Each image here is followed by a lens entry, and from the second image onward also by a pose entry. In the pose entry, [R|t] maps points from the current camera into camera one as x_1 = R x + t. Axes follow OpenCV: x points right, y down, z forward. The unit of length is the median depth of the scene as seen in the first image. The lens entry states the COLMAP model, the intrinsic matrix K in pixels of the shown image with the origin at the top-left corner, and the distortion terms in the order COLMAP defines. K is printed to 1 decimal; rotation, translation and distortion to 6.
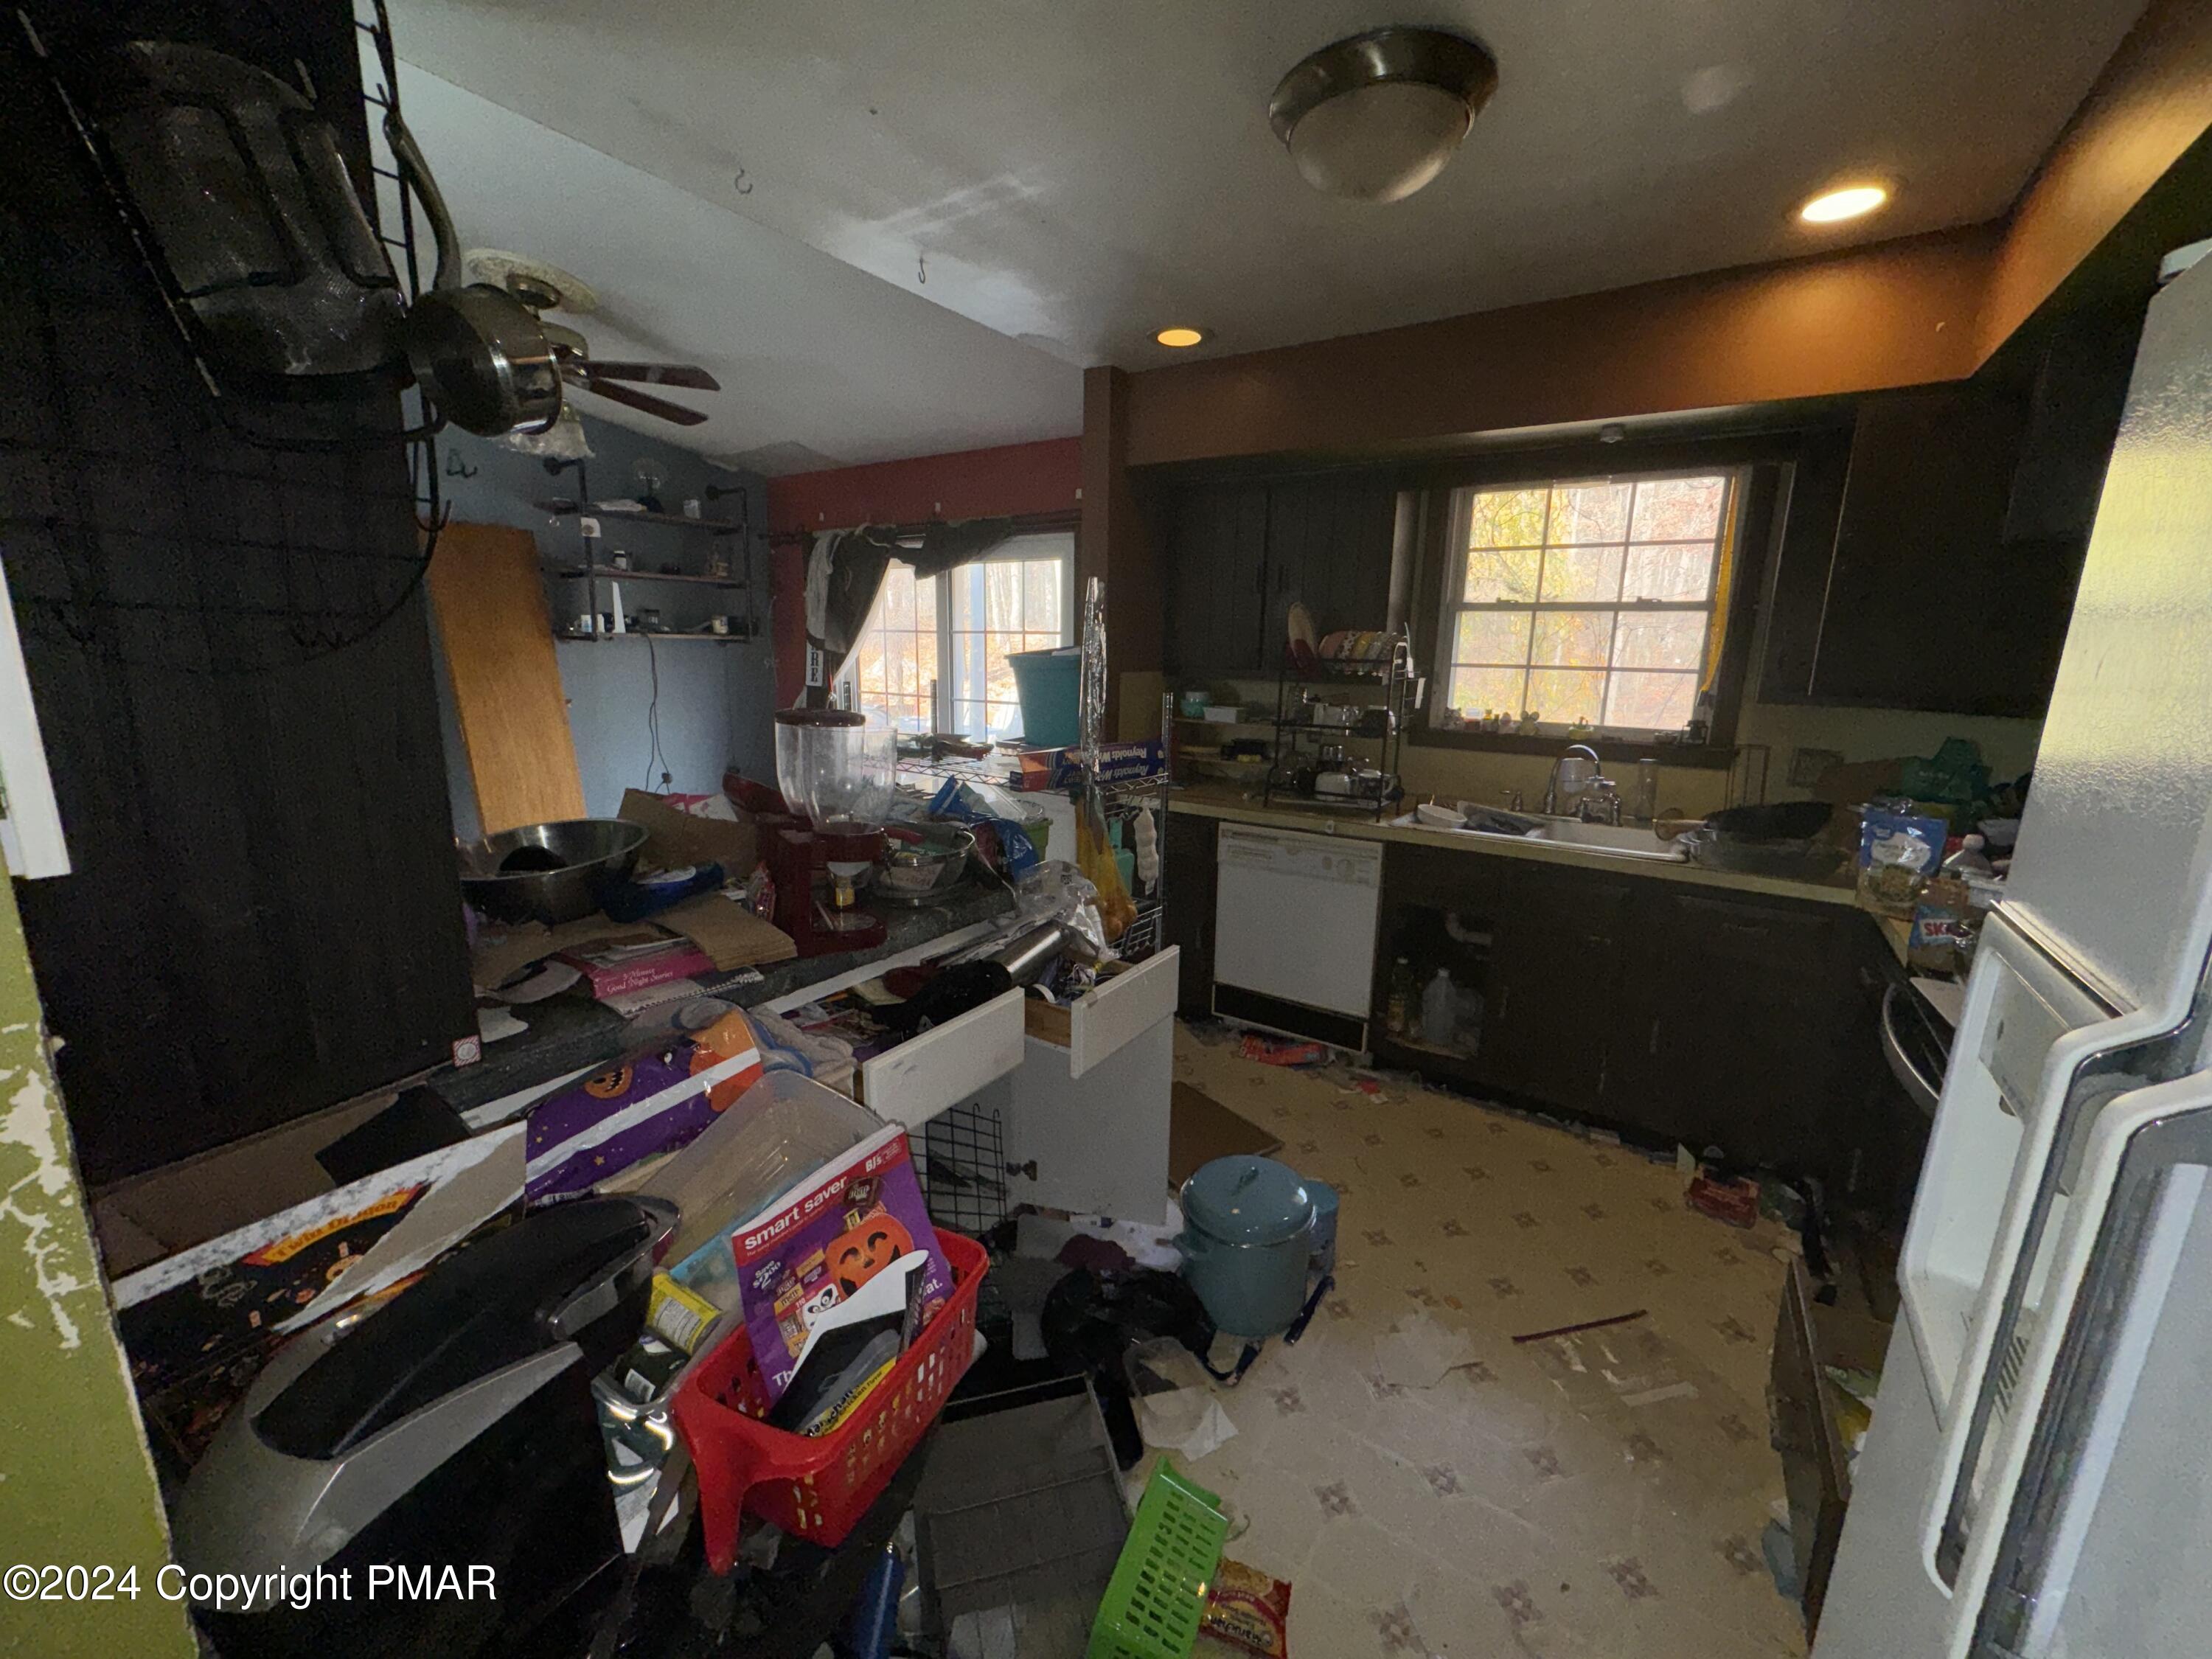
lens RADIAL K [[885.5, 0, 1108.4], [0, 885.5, 833.3], [0, 0, 1]] dist [-0.003762, -0.000058]
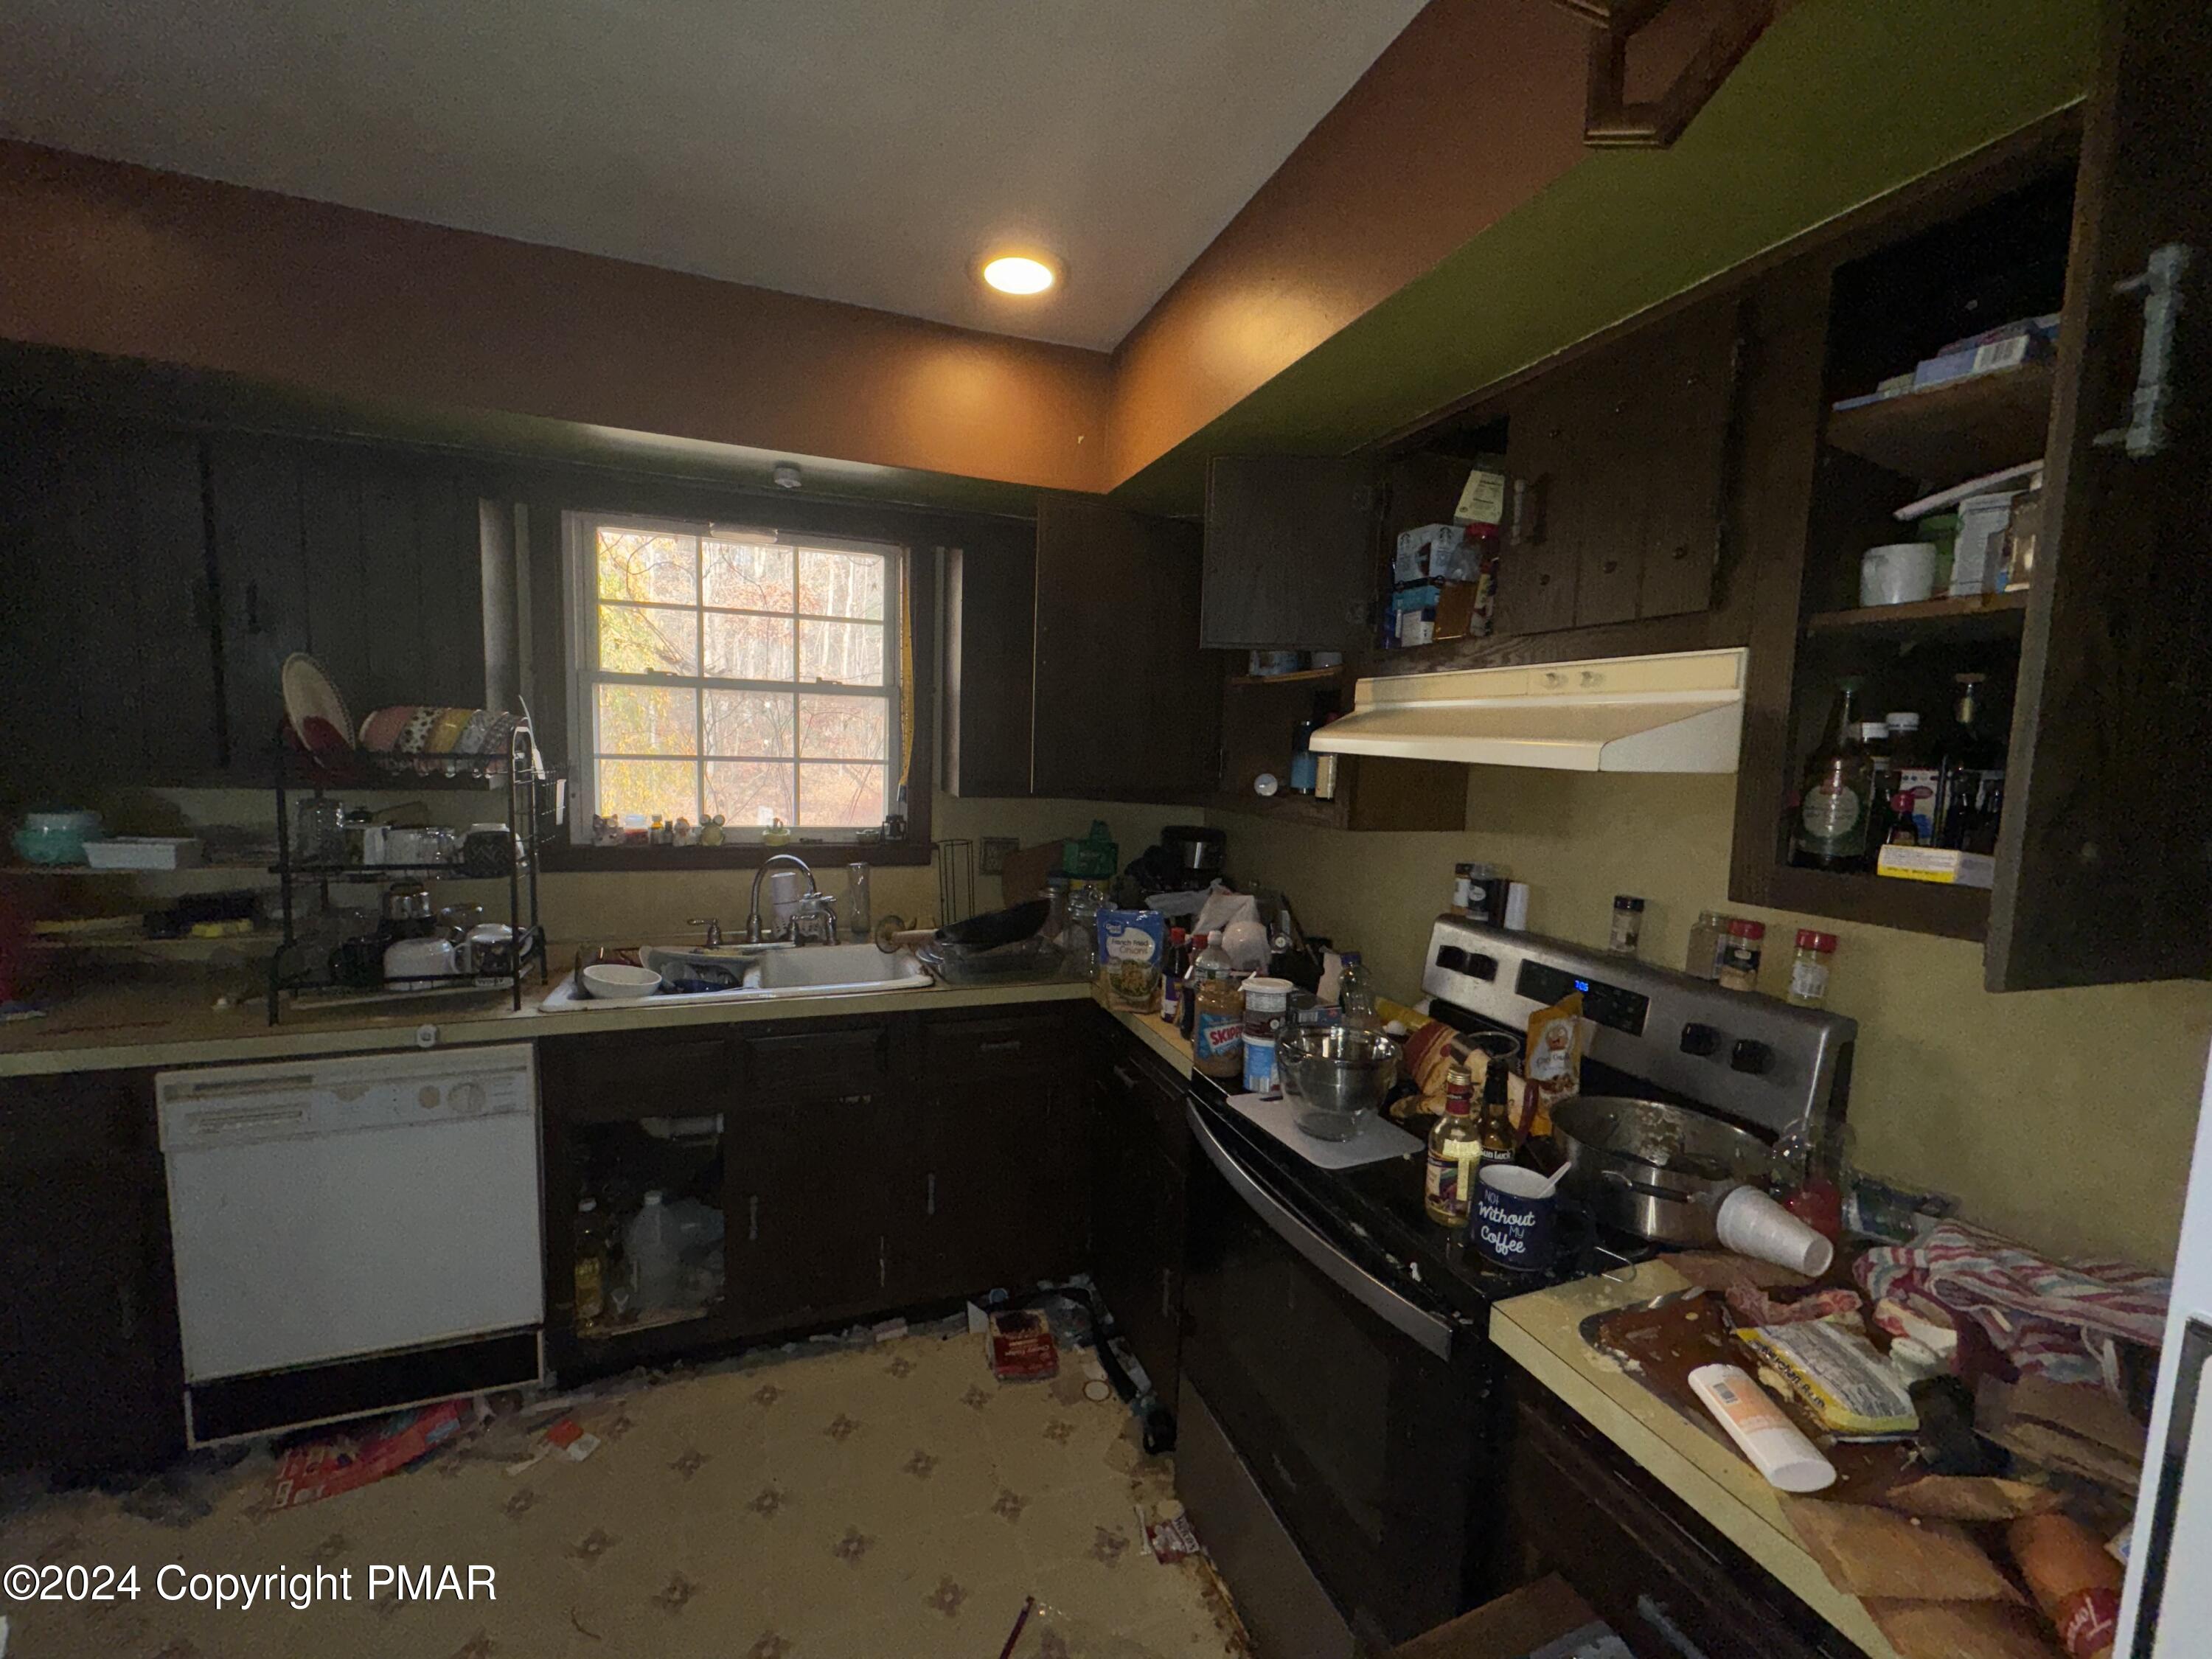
lens RADIAL K [[885.5, 0, 1108.4], [0, 885.5, 833.3], [0, 0, 1]] dist [-0.003762, -0.000058]
pose [[0.590233, -0.082604, 0.802996, 0.056380], [0.146796, 0.989148, -0.006148, -0.067403], [-0.793773, 0.121505, 0.595953, 0.266418]]
